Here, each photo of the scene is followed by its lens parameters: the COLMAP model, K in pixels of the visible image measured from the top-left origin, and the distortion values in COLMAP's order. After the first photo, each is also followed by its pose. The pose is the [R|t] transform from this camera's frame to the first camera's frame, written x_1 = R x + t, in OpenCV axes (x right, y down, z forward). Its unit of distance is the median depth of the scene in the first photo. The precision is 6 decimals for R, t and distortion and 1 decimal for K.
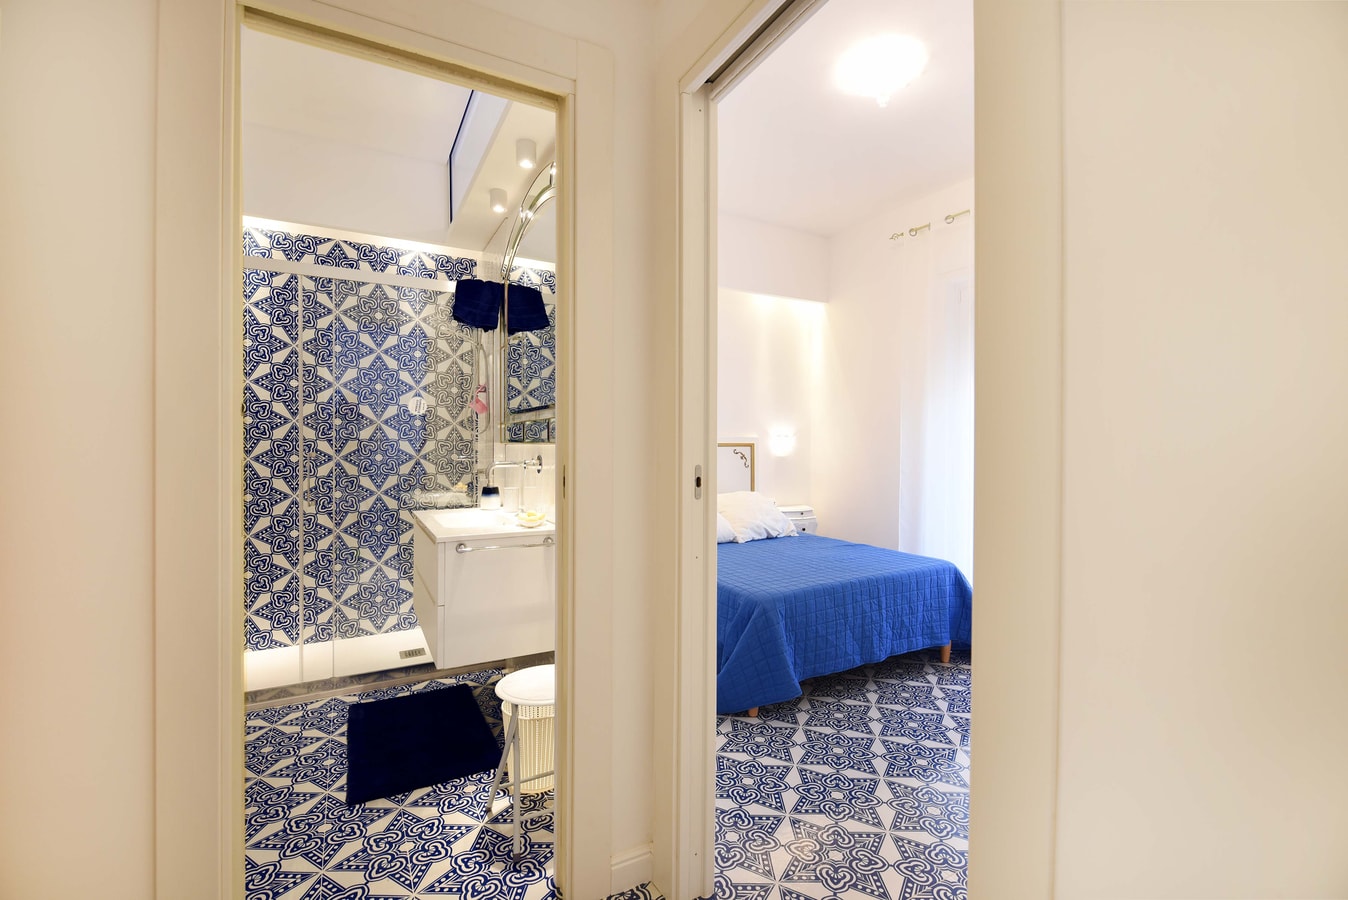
lens RADIAL K [[576.3, 0, 663.8], [0, 576.3, 455.8], [0, 0, 1]] dist [-0.004605, -0.008300]
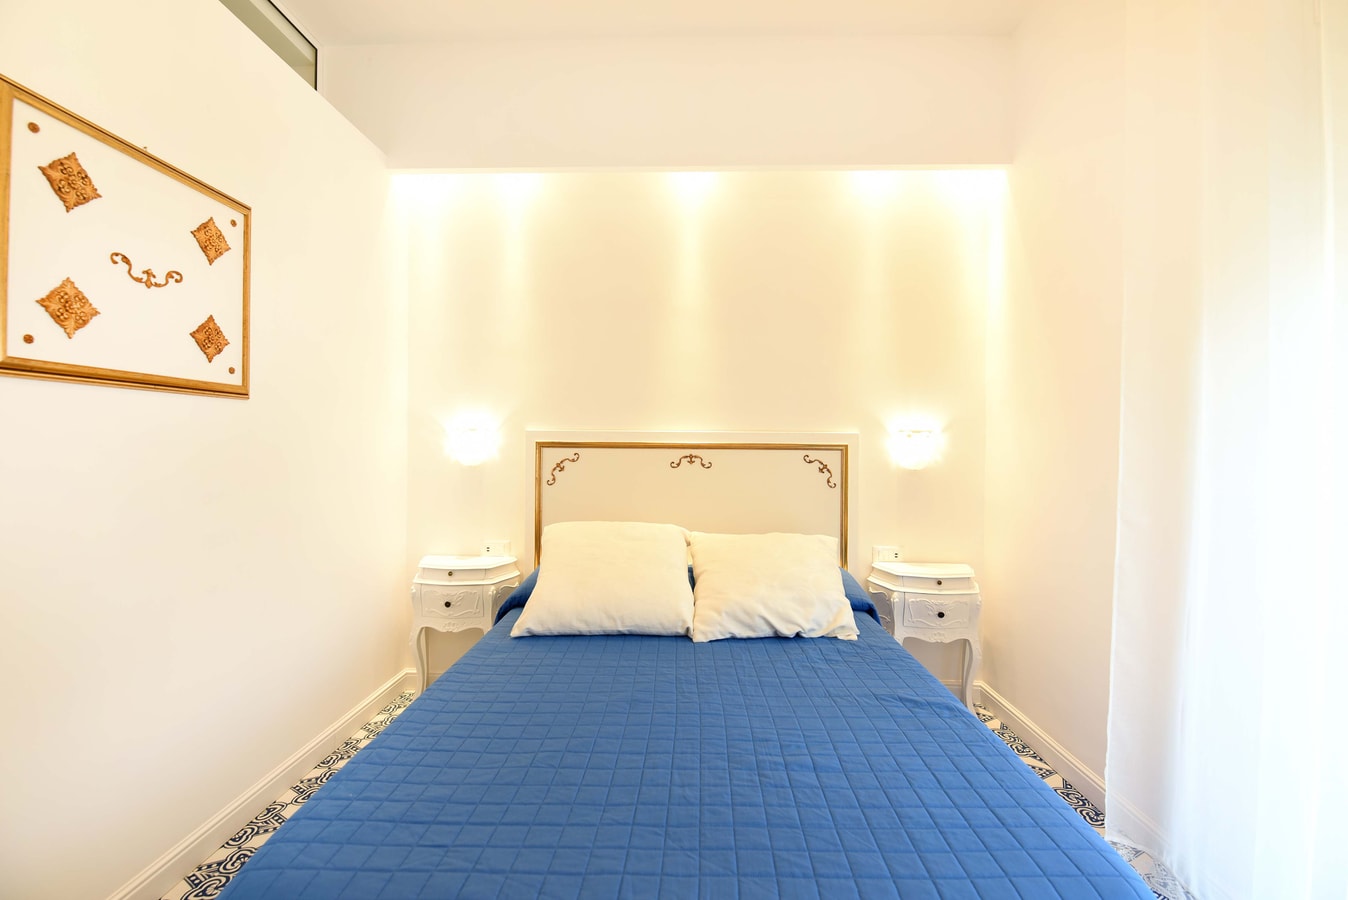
lens RADIAL K [[576.3, 0, 674.8], [0, 576.3, 453.6], [0, 0, 1]] dist [-0.004605, -0.008300]
pose [[0.866263, 0.015988, -0.499333, 0.445857], [-0.019599, 0.999806, -0.001988, -0.013586], [0.499204, 0.011508, 0.866408, 0.676208]]
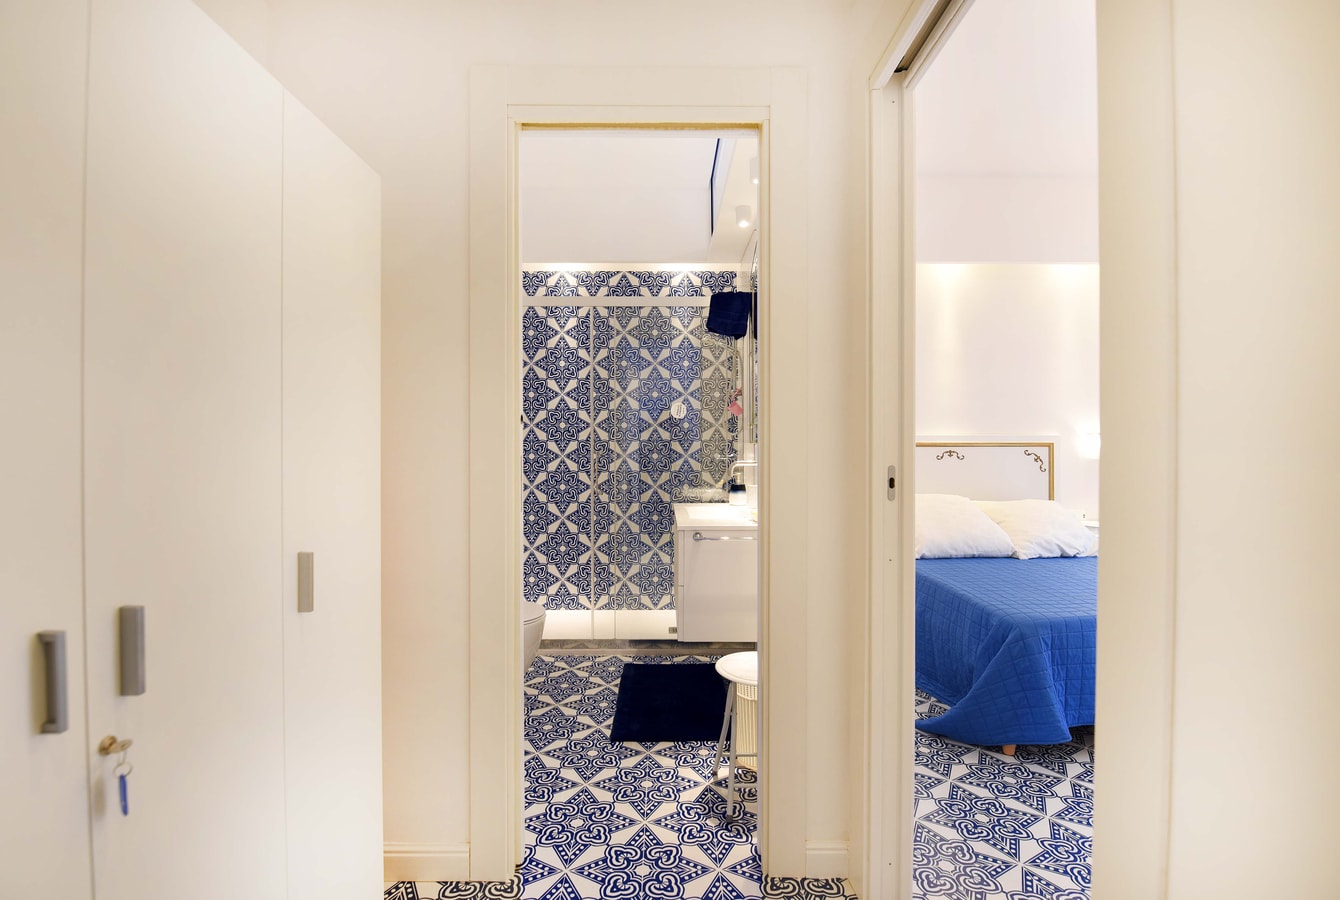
lens RADIAL K [[580.9, 0, 650.6], [0, 580.9, 460.2], [0, 0, 1]] dist [-0.013353, -0.003322]
pose [[0.873852, 0.012003, -0.486044, 0.080544], [-0.008324, 0.999918, 0.009729, 0.000307], [0.486120, -0.004456, 0.873880, -0.024129]]
